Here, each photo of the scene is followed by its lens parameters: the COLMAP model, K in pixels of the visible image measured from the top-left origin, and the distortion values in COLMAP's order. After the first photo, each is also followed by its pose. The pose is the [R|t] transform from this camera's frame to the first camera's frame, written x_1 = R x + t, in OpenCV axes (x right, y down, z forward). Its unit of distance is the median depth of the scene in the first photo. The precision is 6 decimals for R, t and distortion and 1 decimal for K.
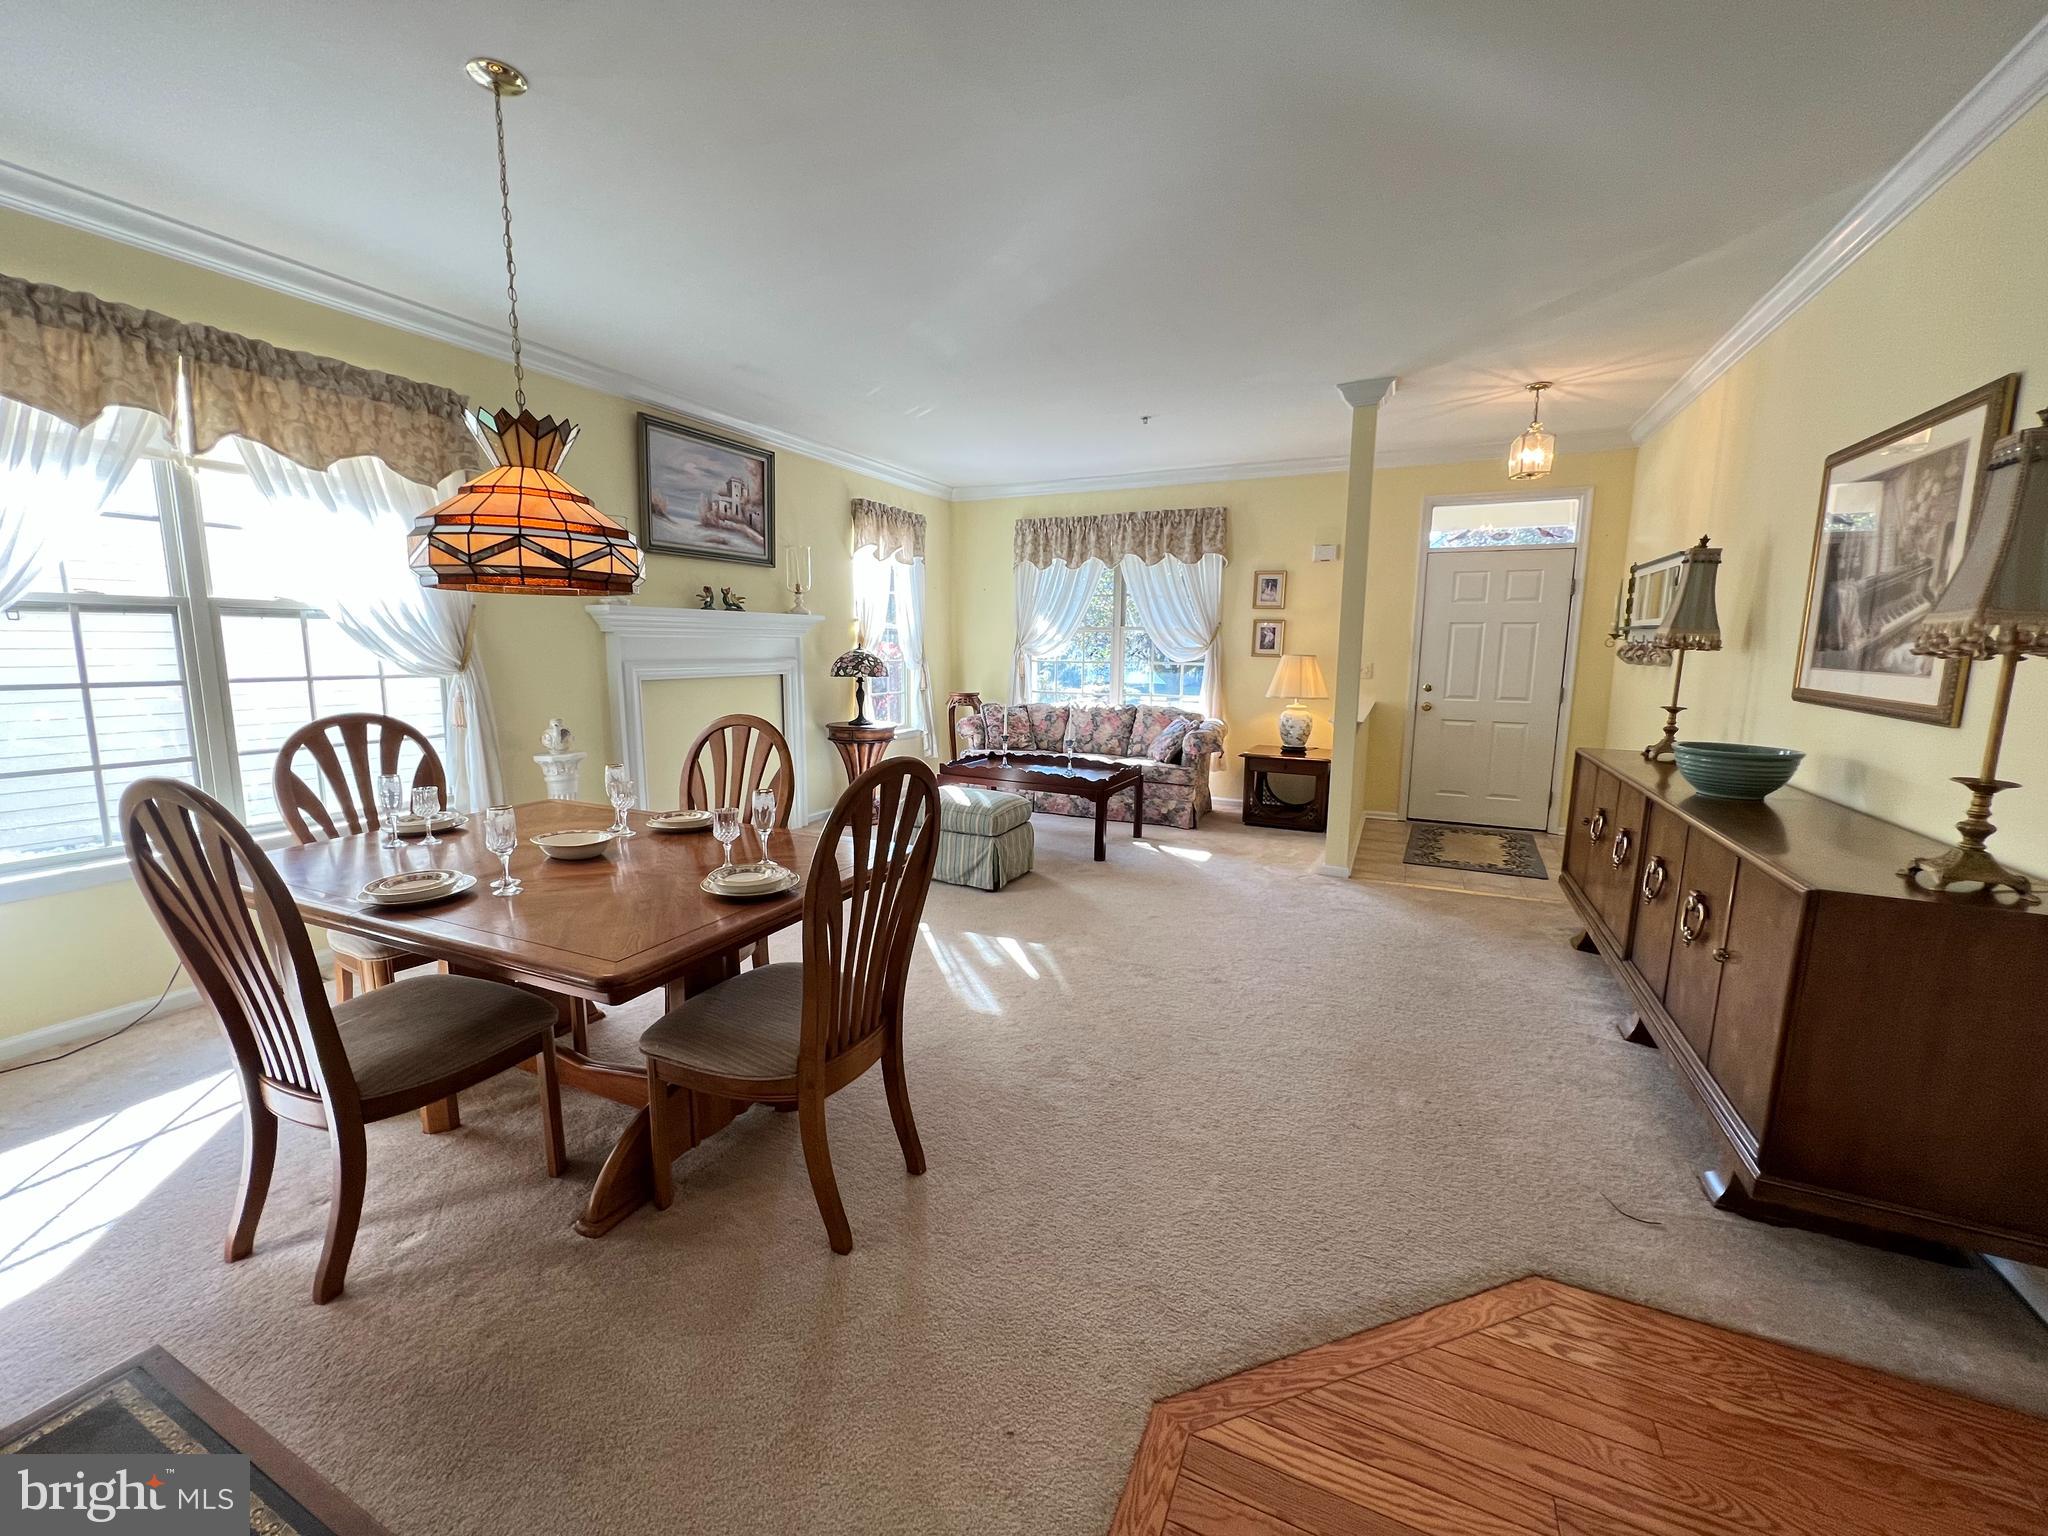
lens RADIAL K [[827.3, 0, 1019.1], [0, 827.3, 766.5], [0, 0, 1]] dist [-0.002483, 0.000292]
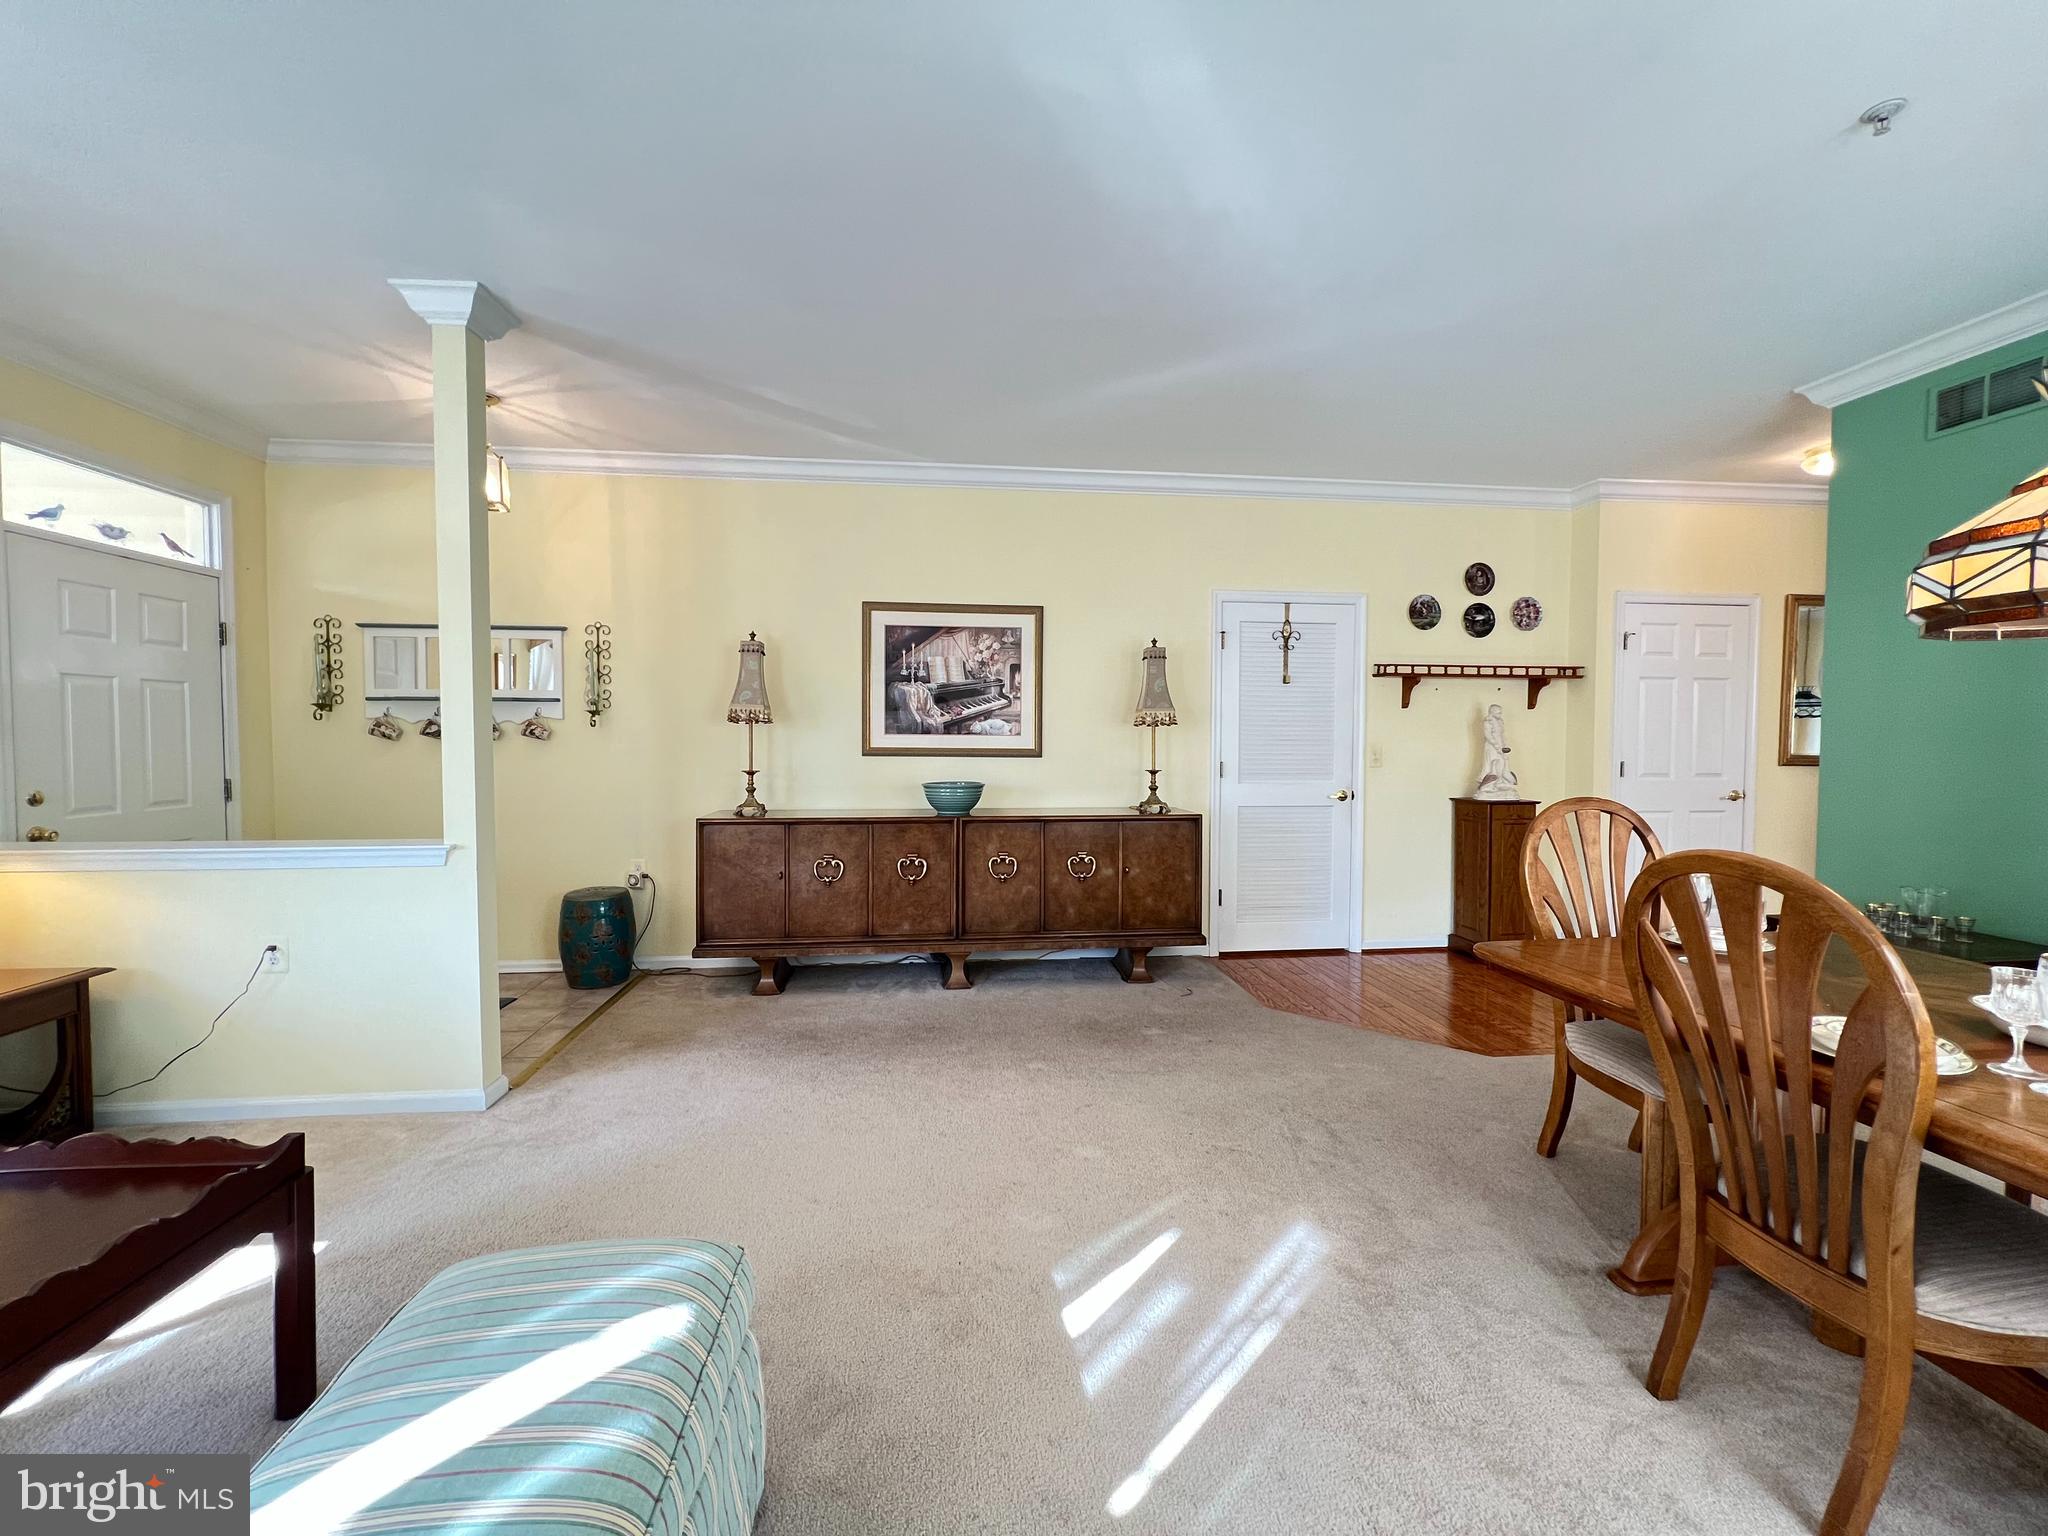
lens RADIAL K [[811.1, 0, 1017.0], [0, 811.1, 759.5], [0, 0, 1]] dist [-0.000198, 0.000184]
pose [[-0.531147, -0.037036, 0.846470, -0.324095], [0.119987, 0.985688, 0.118417, -0.144253], [-0.838741, 0.164462, -0.519101, 1.025053]]
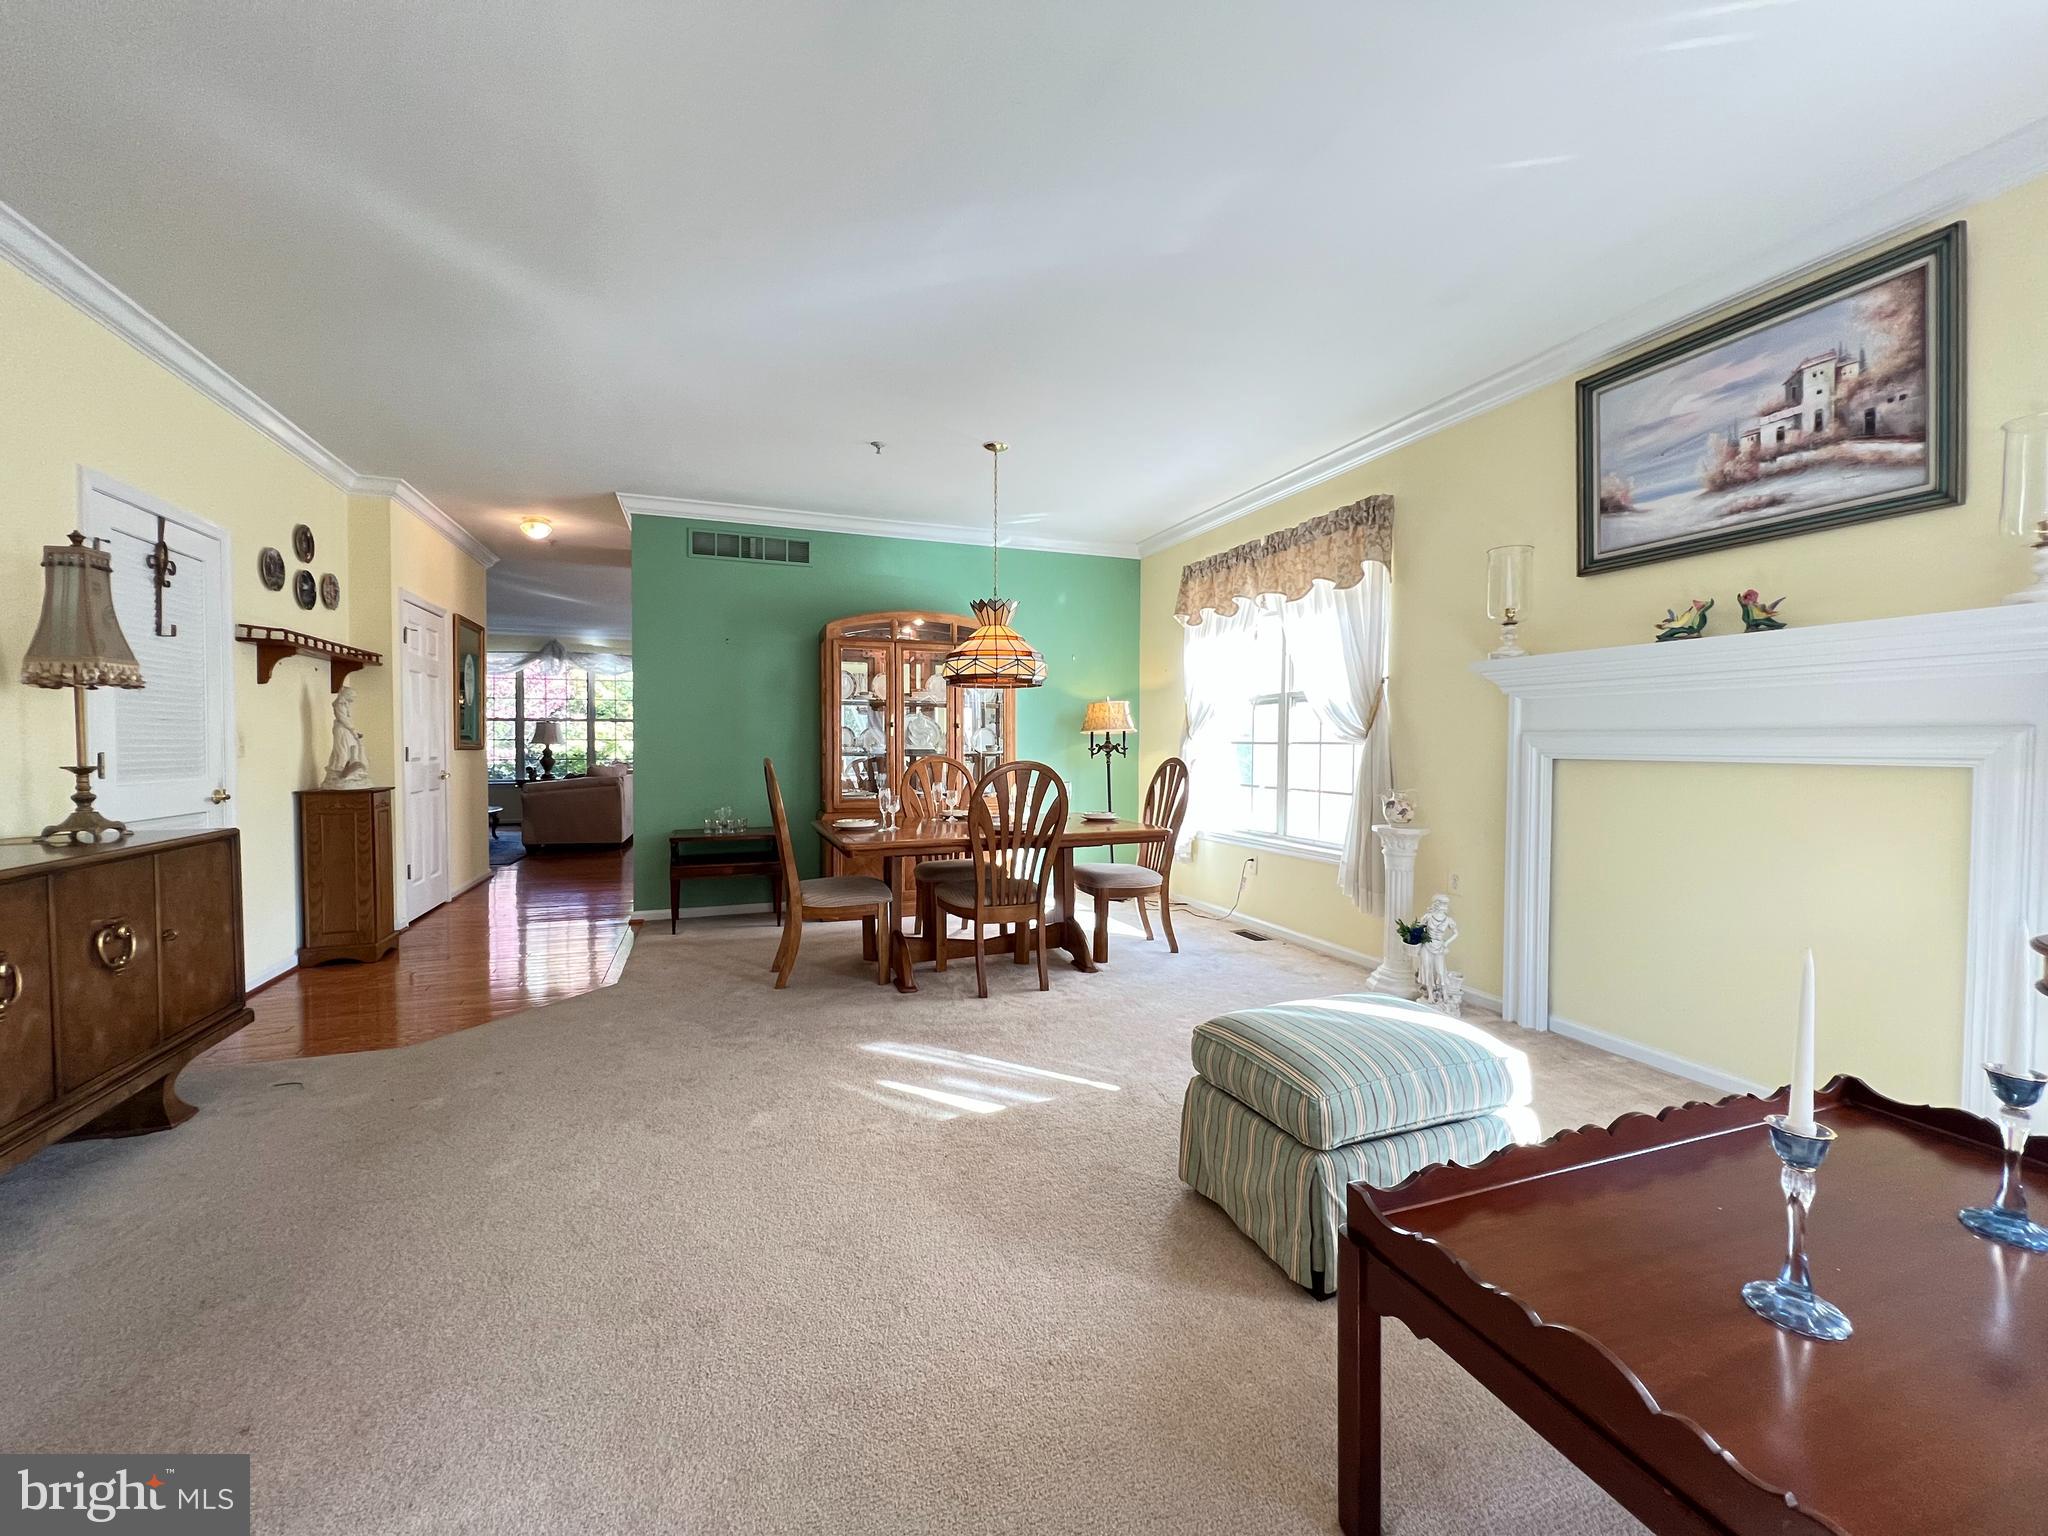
lens RADIAL K [[811.1, 0, 1017.0], [0, 811.1, 759.5], [0, 0, 1]] dist [-0.000198, 0.000184]
pose [[-0.700112, 0.005126, -0.714015, 0.381017], [-0.115218, 0.986059, 0.120054, -0.139536], [0.704676, 0.166319, -0.689761, 1.208930]]
